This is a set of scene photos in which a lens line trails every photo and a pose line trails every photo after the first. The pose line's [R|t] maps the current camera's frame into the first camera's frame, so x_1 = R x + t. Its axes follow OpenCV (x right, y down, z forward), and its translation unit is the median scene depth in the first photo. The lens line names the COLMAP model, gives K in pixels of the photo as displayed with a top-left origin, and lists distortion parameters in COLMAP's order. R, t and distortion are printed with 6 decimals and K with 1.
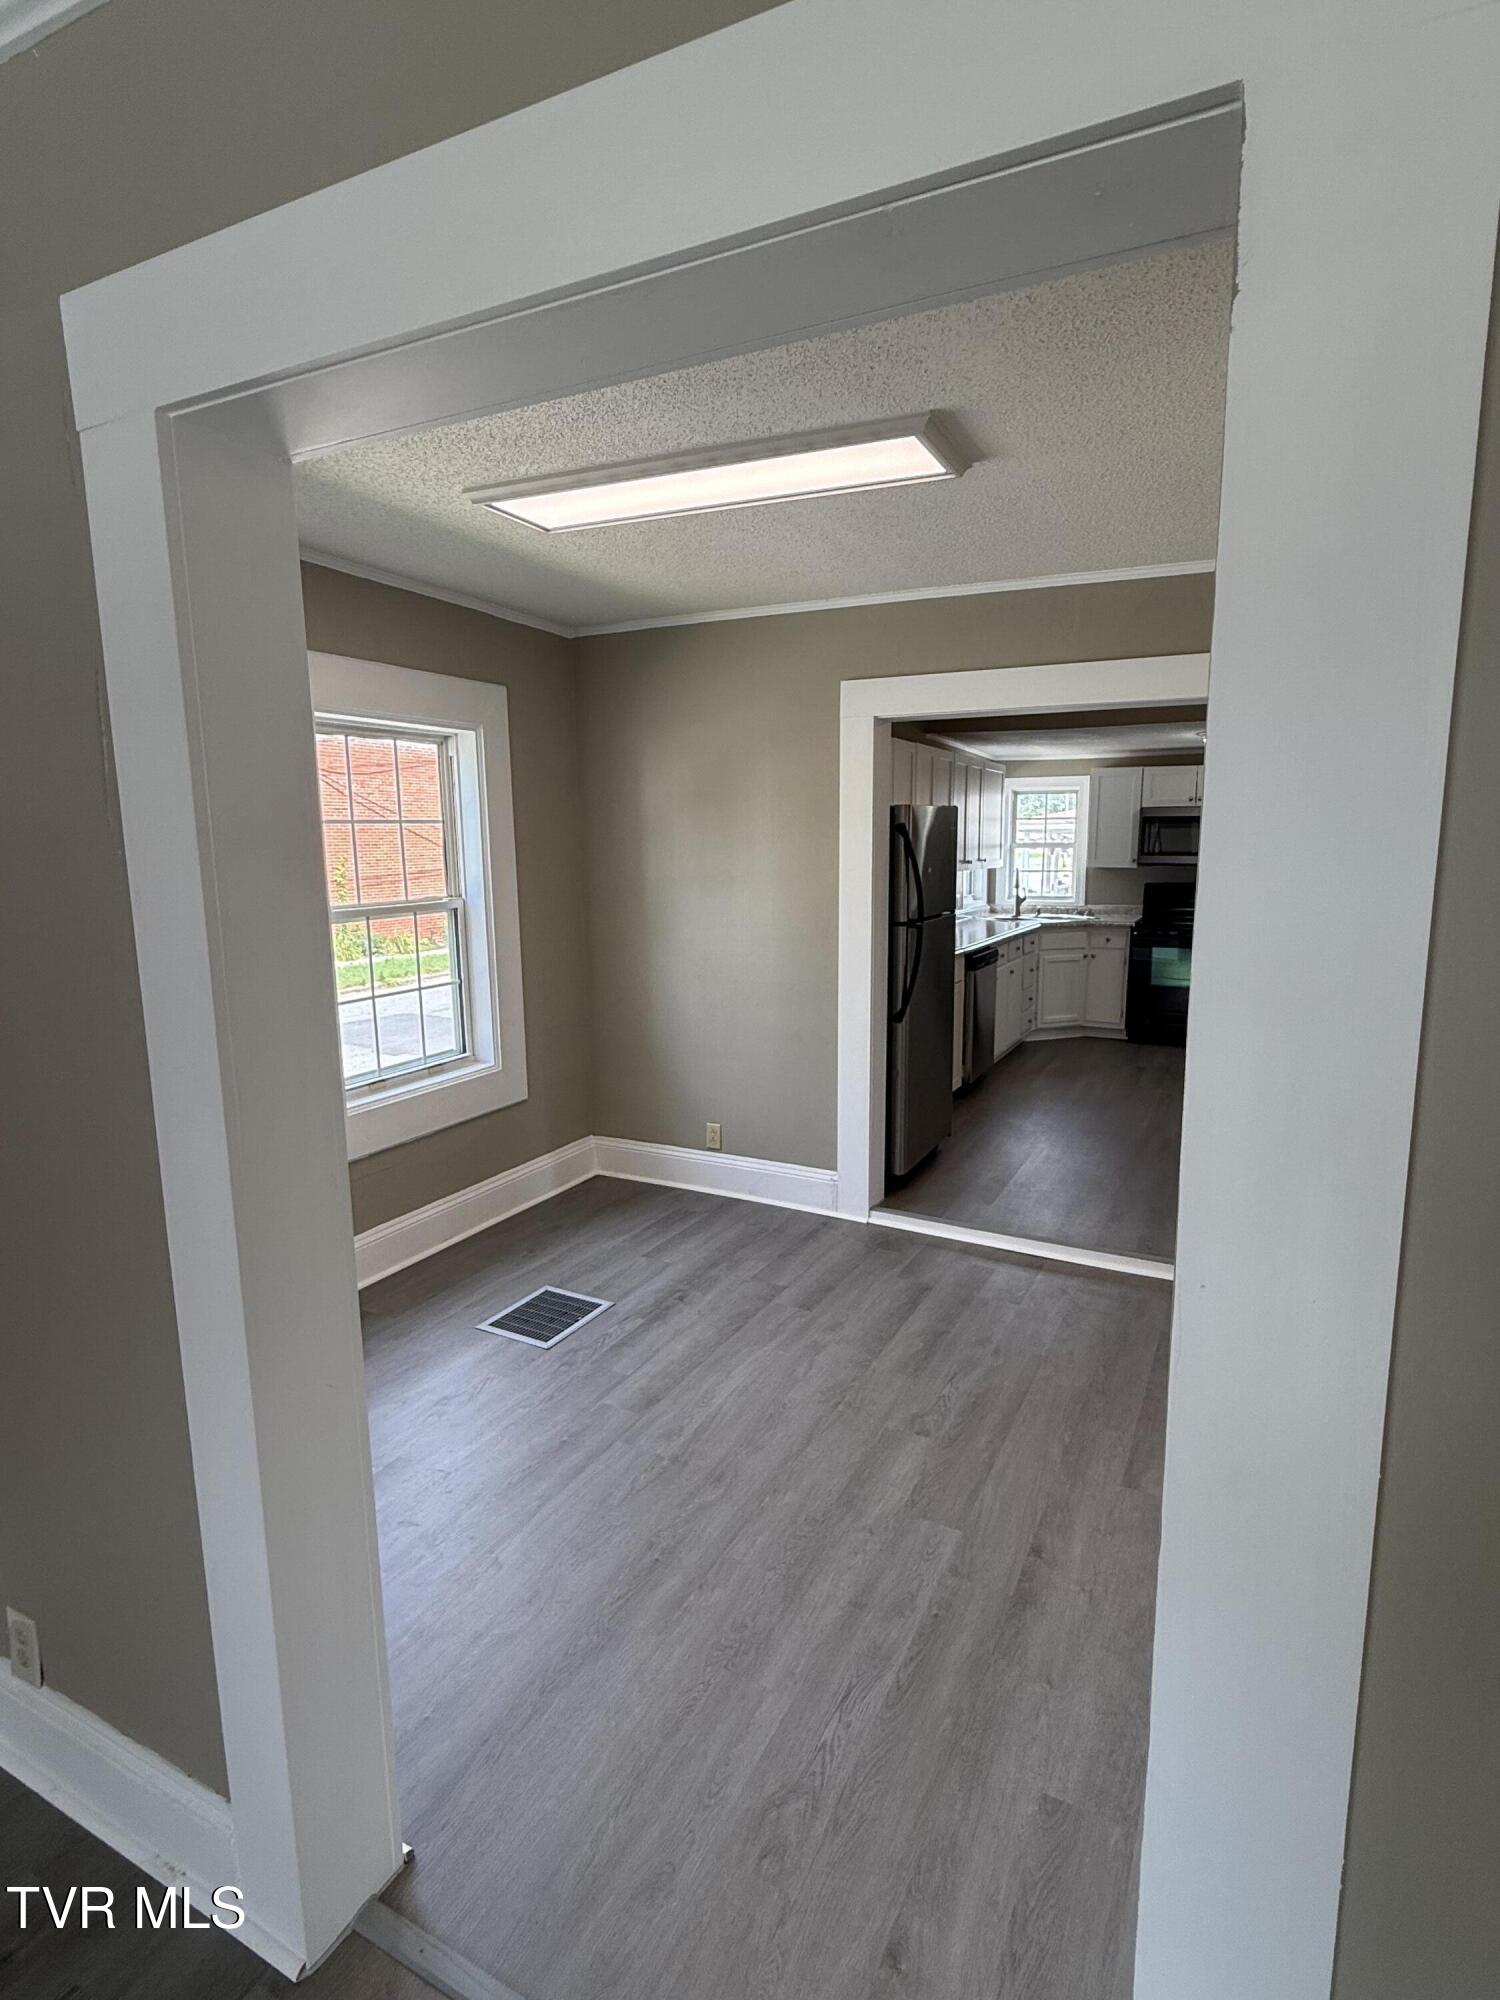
lens RADIAL K [[1015.0, 0, 734.6], [0, 1015.0, 1006.9], [0, 0, 1]] dist [-0.000367, 0.002337]
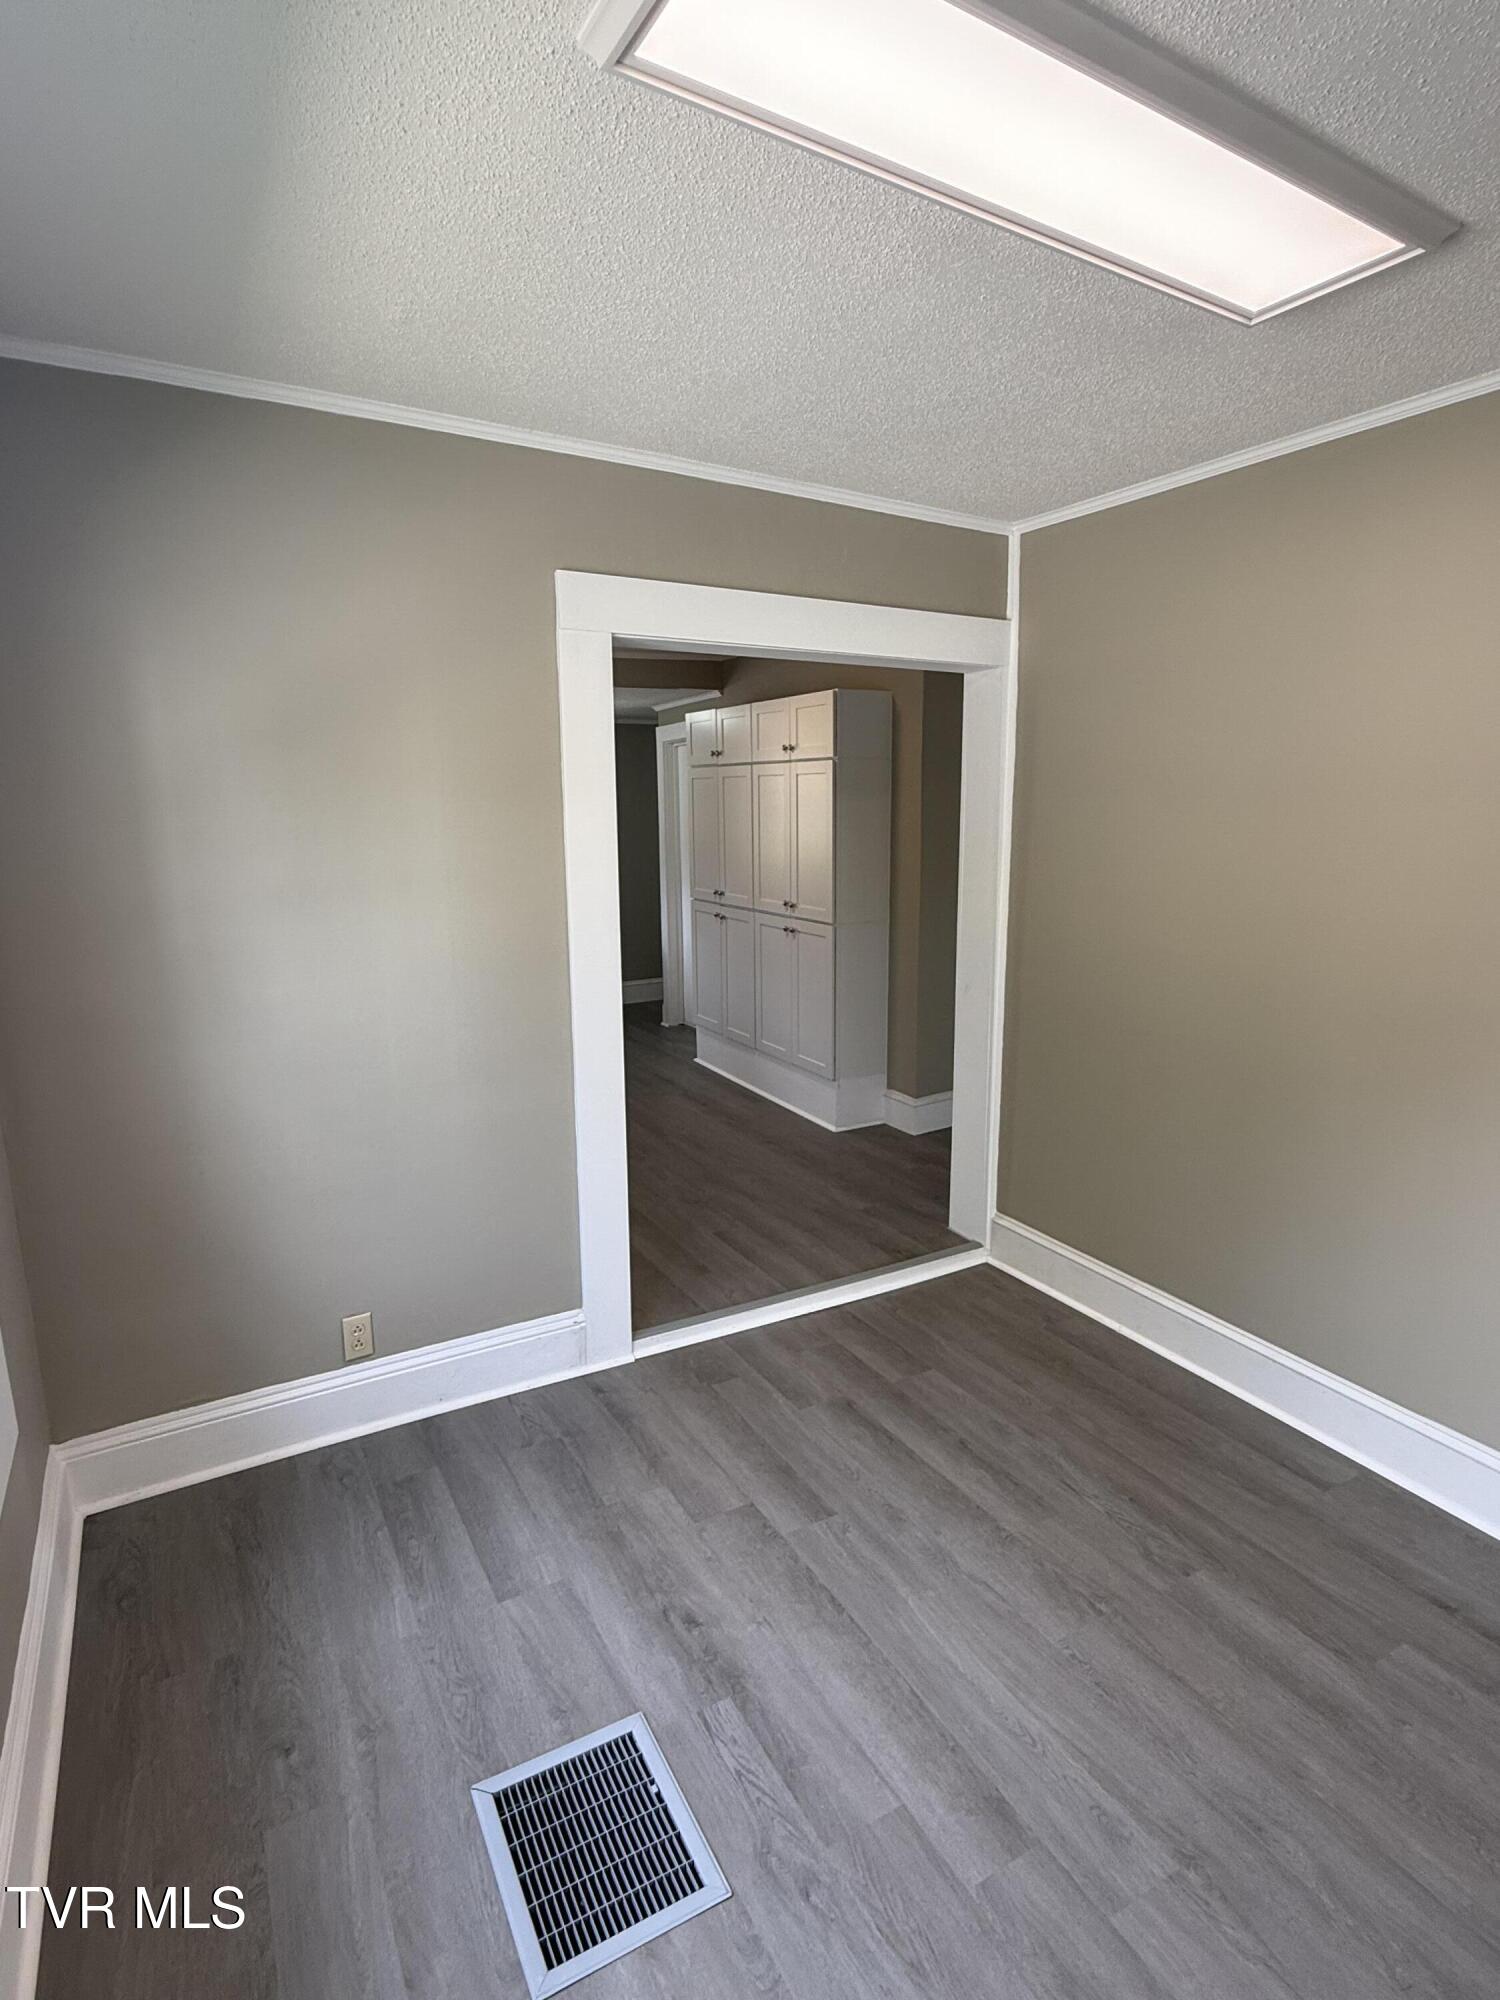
lens RADIAL K [[1015.0, 0, 777.4], [0, 1015.0, 1028.1], [0, 0, 1]] dist [-0.000367, 0.002337]
pose [[0.532154, -0.179104, 0.827486, -0.494249], [0.129859, 0.983070, 0.129268, -0.130257], [-0.836629, 0.038666, 0.546403, 0.689551]]
